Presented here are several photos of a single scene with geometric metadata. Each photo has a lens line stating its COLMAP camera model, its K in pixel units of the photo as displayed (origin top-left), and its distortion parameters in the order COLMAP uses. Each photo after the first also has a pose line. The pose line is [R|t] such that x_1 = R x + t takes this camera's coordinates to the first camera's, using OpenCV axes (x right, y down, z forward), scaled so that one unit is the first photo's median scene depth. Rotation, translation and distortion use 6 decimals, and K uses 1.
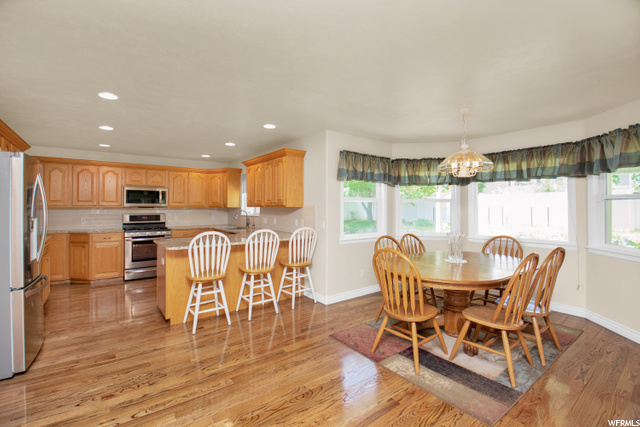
lens RADIAL K [[295.5, 0, 314.9], [0, 295.5, 206.5], [0, 0, 1]] dist [0.006021, -0.005196]
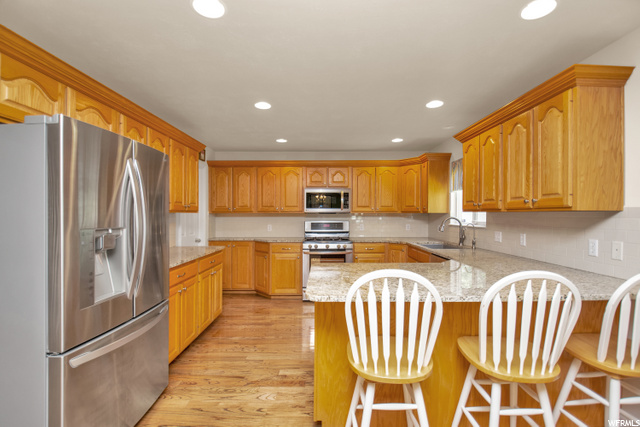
lens RADIAL K [[295.5, 0, 318.8], [0, 295.5, 215.5], [0, 0, 1]] dist [0.006021, -0.005196]
pose [[0.805475, 0.001681, -0.592628, -0.108160], [0.002800, 0.999974, 0.006642, 0.004497], [0.592624, -0.007009, 0.805449, 0.341321]]
